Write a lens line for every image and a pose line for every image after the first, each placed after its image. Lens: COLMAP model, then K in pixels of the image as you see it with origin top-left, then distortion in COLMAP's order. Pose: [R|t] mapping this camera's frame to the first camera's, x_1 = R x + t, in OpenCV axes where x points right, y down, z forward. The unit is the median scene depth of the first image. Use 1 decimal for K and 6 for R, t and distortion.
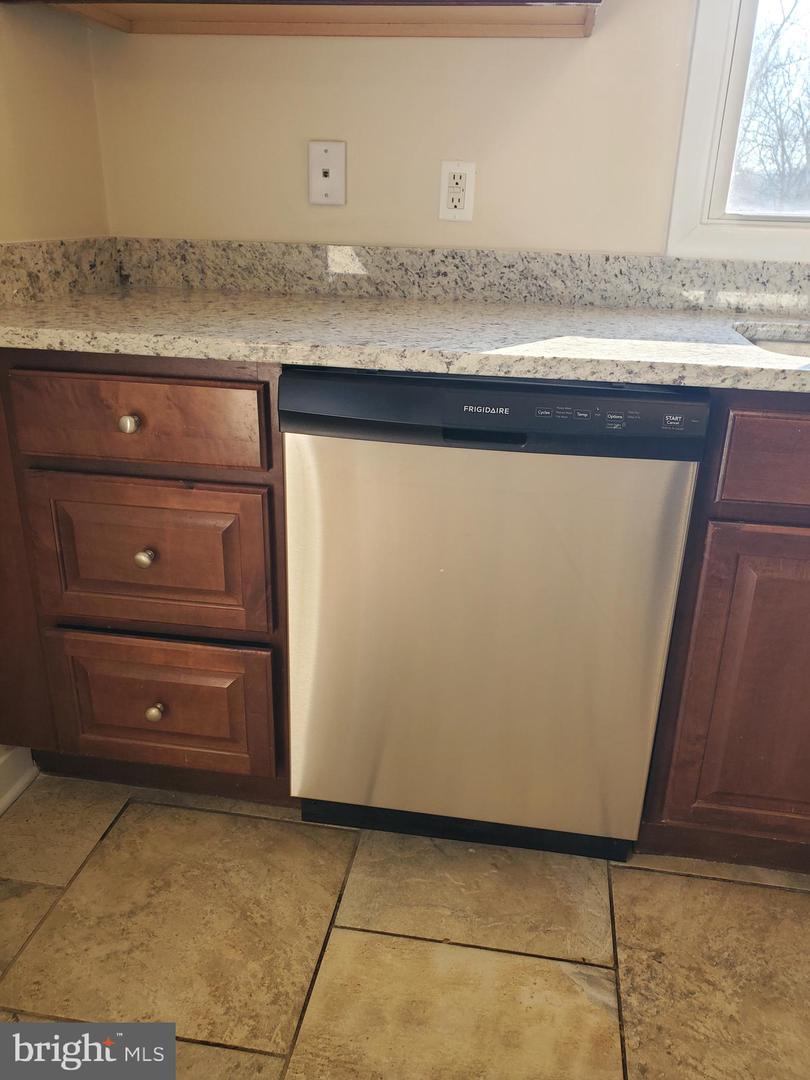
lens RADIAL K [[821.5, 0, 403.7], [0, 821.5, 509.1], [0, 0, 1]] dist [0.004100, 0.001632]
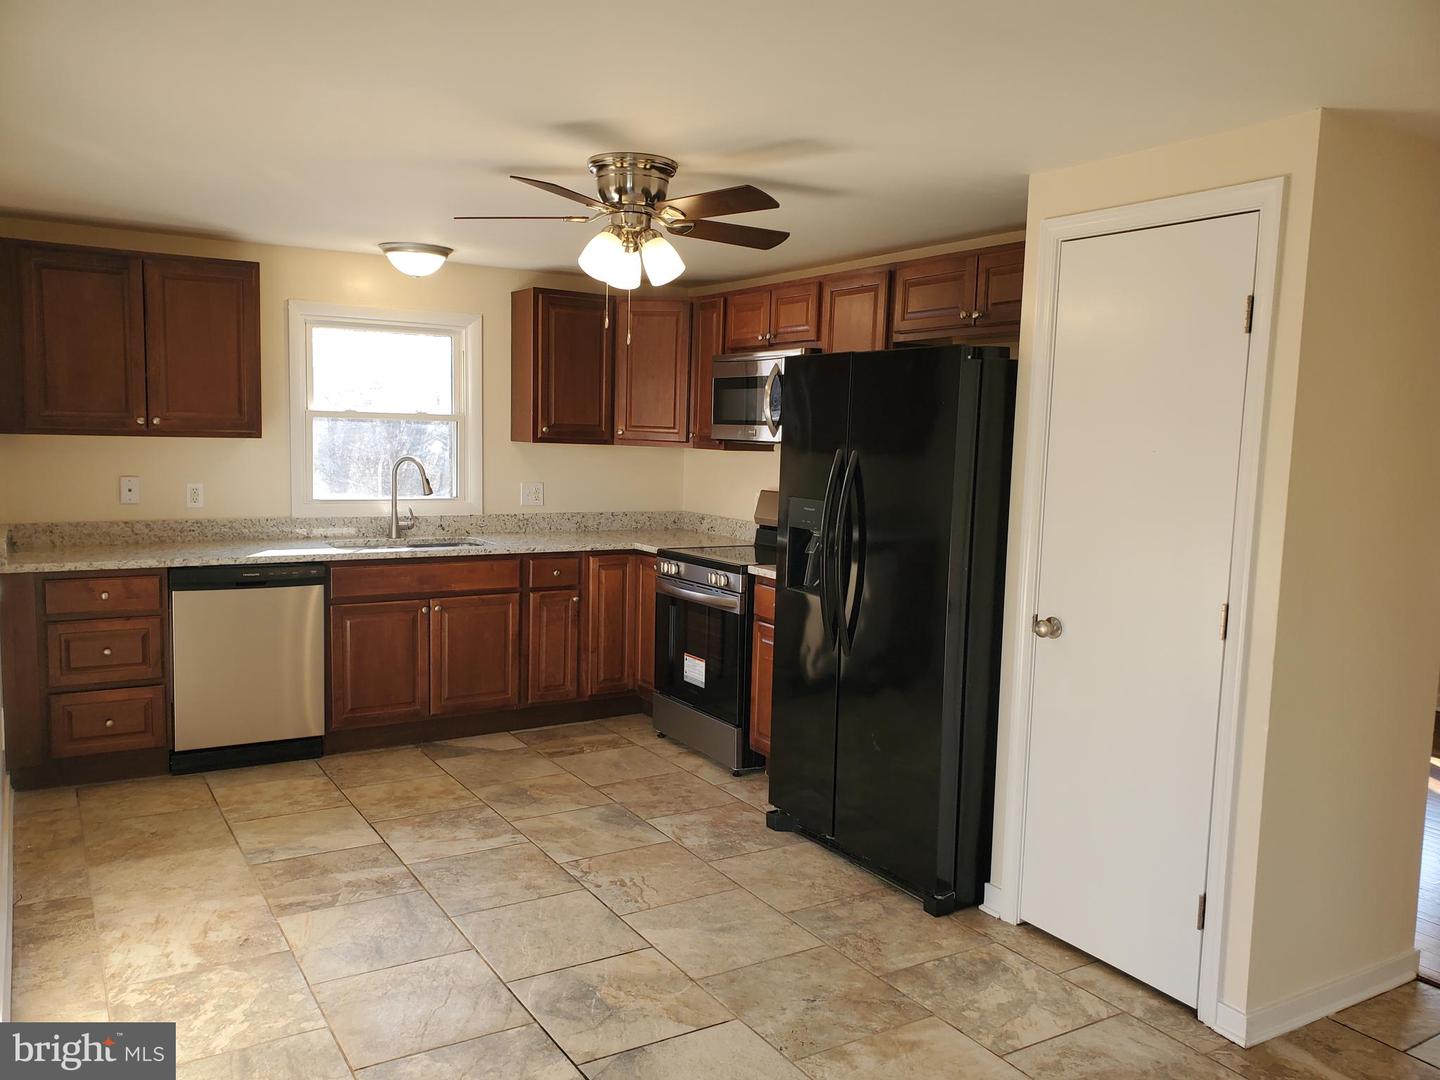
lens RADIAL K [[1122.5, 0, 720.0], [0, 1122.5, 540.0], [0, 0, 1]] dist [0.008379, 0.004656]
pose [[0.740673, -0.074438, 0.667730, -1.123145], [0.228353, 0.962570, -0.145992, 0.614864], [-0.631869, 0.260611, 0.729948, -2.558472]]
